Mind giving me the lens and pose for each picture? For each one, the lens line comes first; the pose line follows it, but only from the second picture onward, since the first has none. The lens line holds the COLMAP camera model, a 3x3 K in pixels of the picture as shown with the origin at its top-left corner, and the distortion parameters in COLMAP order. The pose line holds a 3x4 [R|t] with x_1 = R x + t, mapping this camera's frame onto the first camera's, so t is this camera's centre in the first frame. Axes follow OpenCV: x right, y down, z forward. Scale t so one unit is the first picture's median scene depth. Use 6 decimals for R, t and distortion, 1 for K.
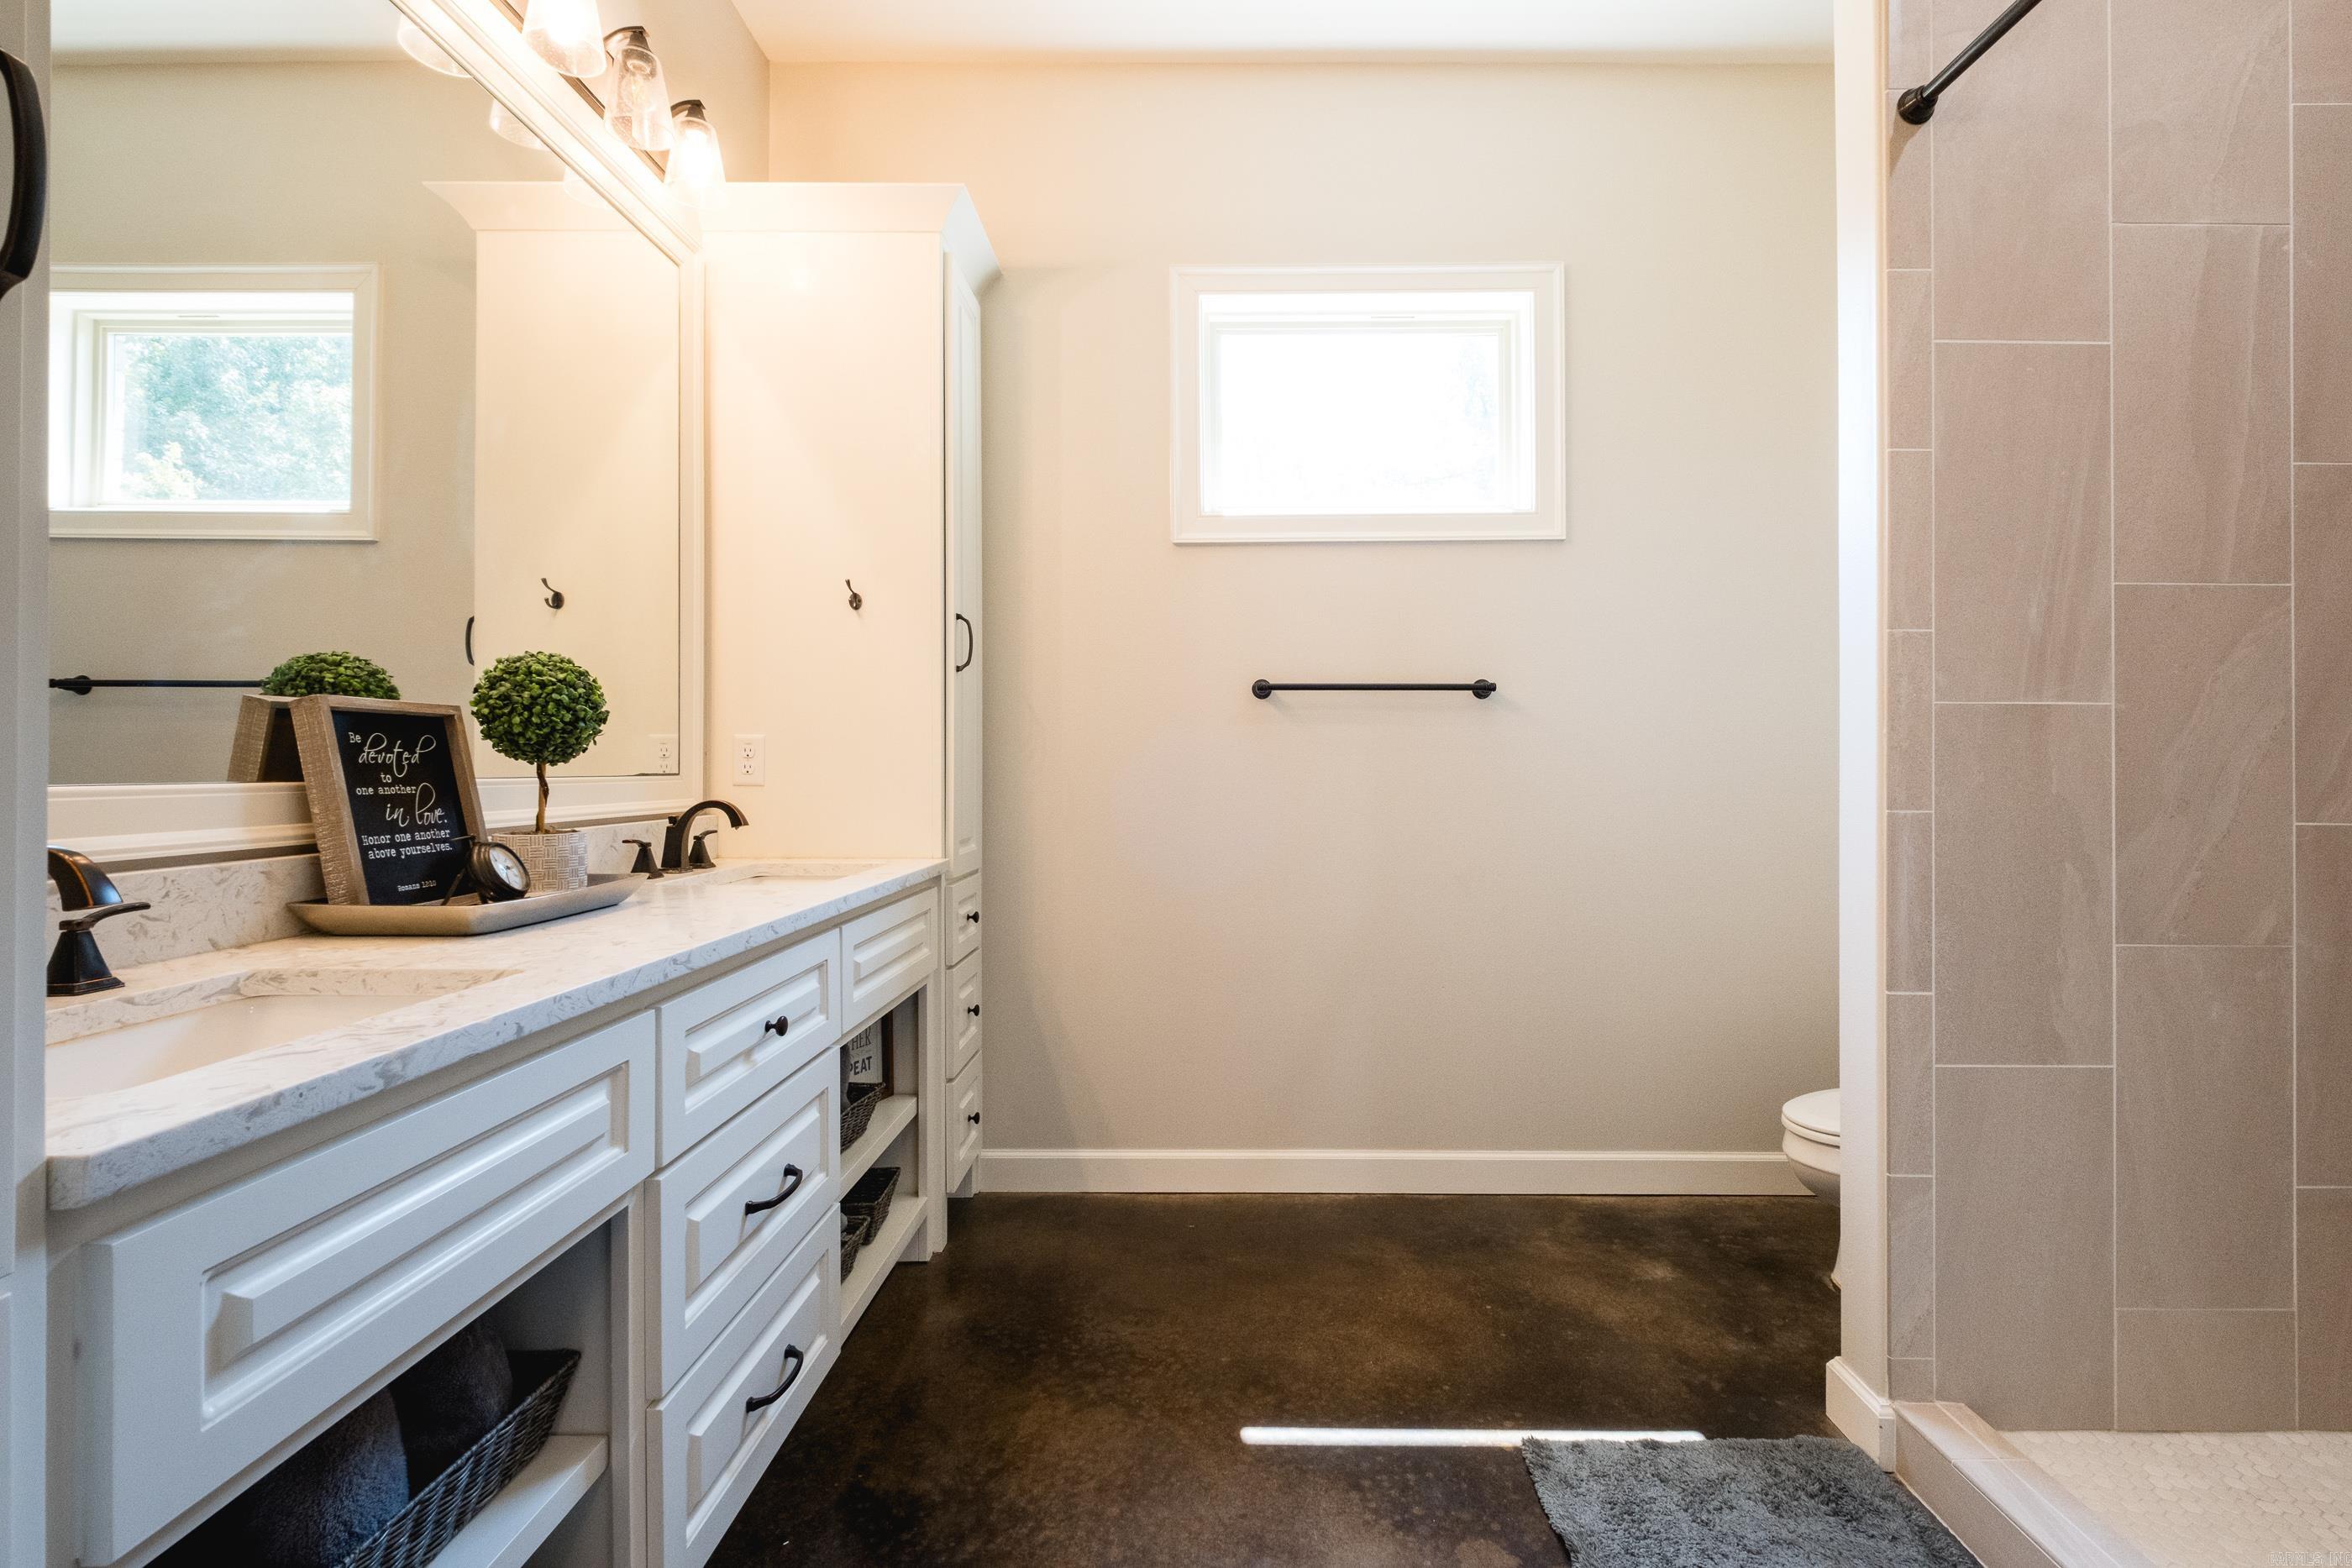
lens RADIAL K [[1027.7, 0, 1192.1], [0, 1027.7, 765.8], [0, 0, 1]] dist [-0.000686, -0.000797]
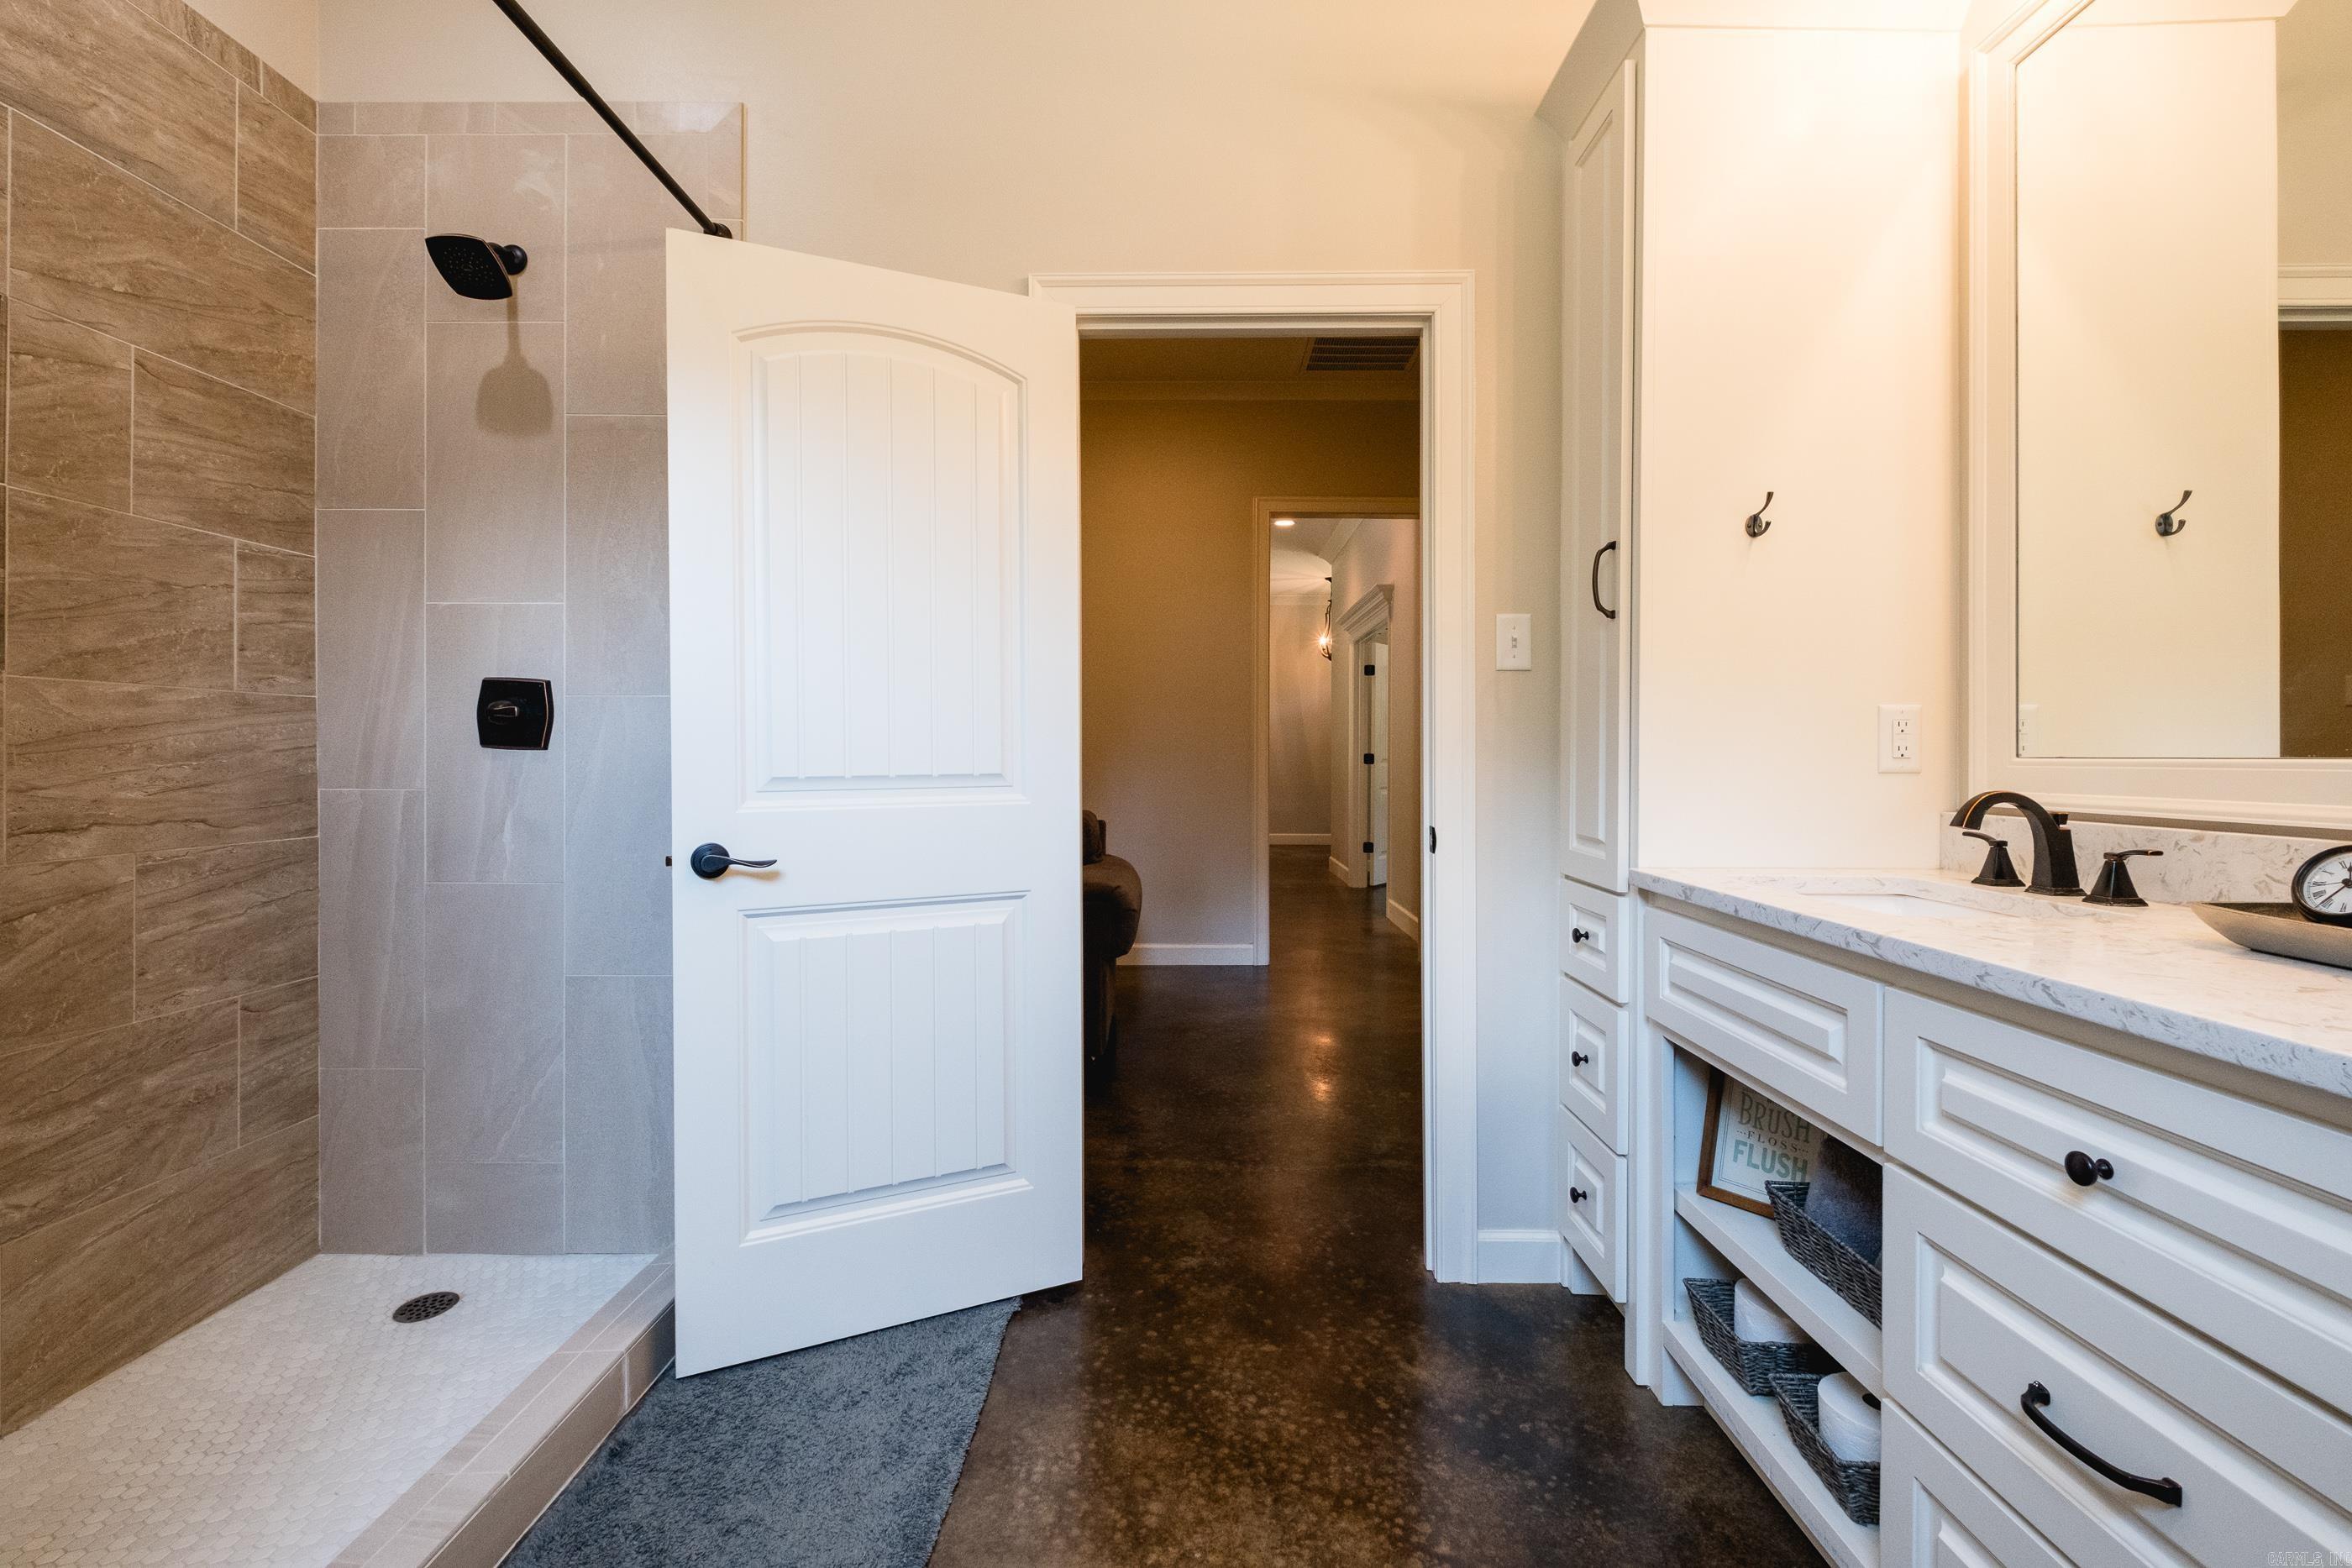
lens RADIAL K [[1027.7, 0, 1192.1], [0, 1027.7, 765.8], [0, 0, 1]] dist [-0.000686, -0.000797]
pose [[-0.999957, -0.007670, -0.005270, 0.152327], [-0.007682, 0.999968, 0.002176, 0.035295], [0.005253, 0.002217, -0.999984, 2.202029]]
